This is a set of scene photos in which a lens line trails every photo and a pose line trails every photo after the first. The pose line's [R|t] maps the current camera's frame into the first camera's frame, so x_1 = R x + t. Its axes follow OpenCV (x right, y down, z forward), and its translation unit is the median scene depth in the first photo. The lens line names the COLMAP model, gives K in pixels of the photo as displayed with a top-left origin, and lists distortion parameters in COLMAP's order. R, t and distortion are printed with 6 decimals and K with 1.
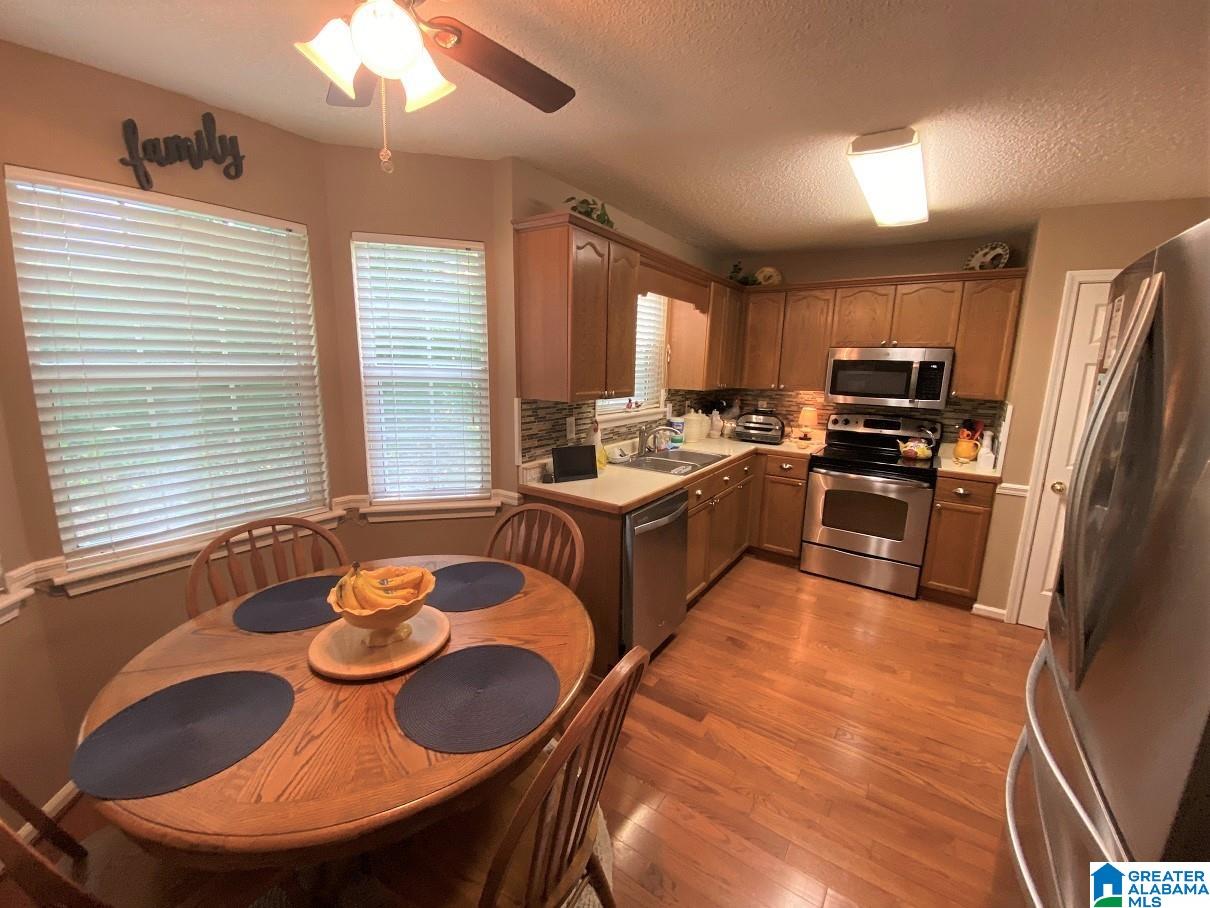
lens RADIAL K [[490.8, 0, 612.6], [0, 490.8, 448.4], [0, 0, 1]] dist [-0.014565, -0.003247]
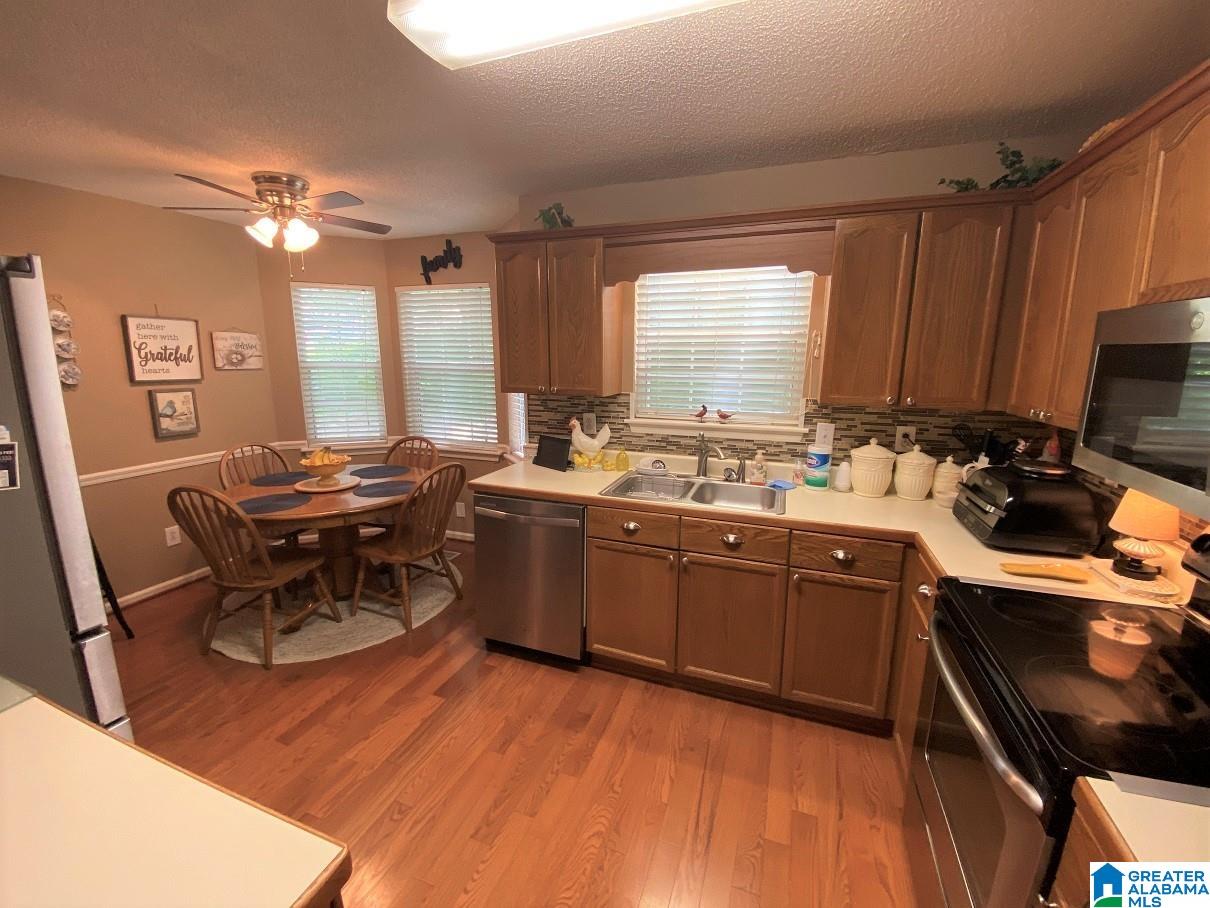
lens RADIAL K [[490.8, 0, 612.2], [0, 490.8, 451.0], [0, 0, 1]] dist [-0.014565, -0.003247]
pose [[0.229520, 0.163619, -0.959453, 1.257168], [-0.170910, 0.977227, 0.125765, -0.167433], [0.958181, 0.135115, 0.252257, 1.081916]]
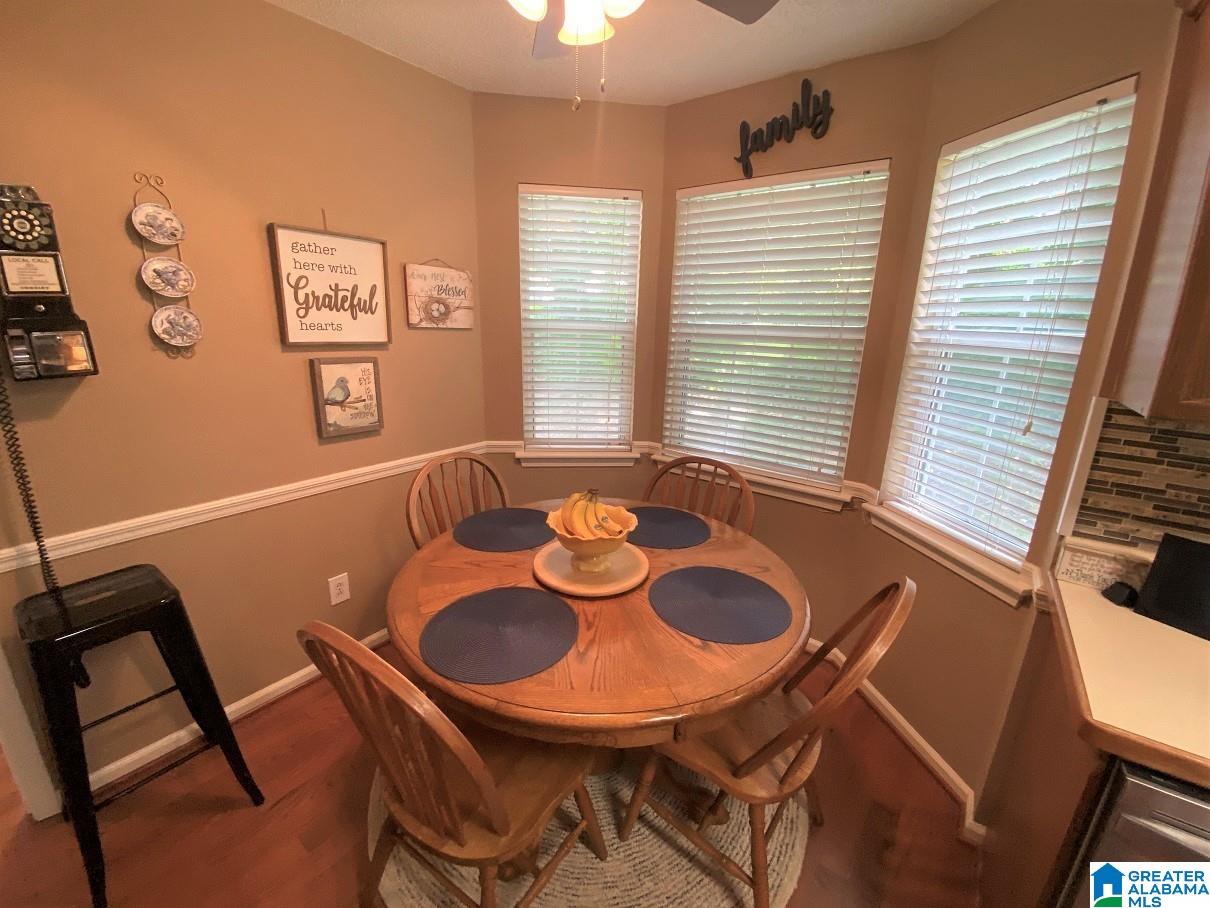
lens RADIAL K [[490.8, 0, 608.8], [0, 490.8, 458.4], [0, 0, 1]] dist [-0.014565, -0.003247]
pose [[-0.078951, 0.242175, -0.967015, 0.352767], [-0.198530, 0.946792, 0.253319, -0.083783], [0.976910, 0.211982, -0.026671, 0.667851]]
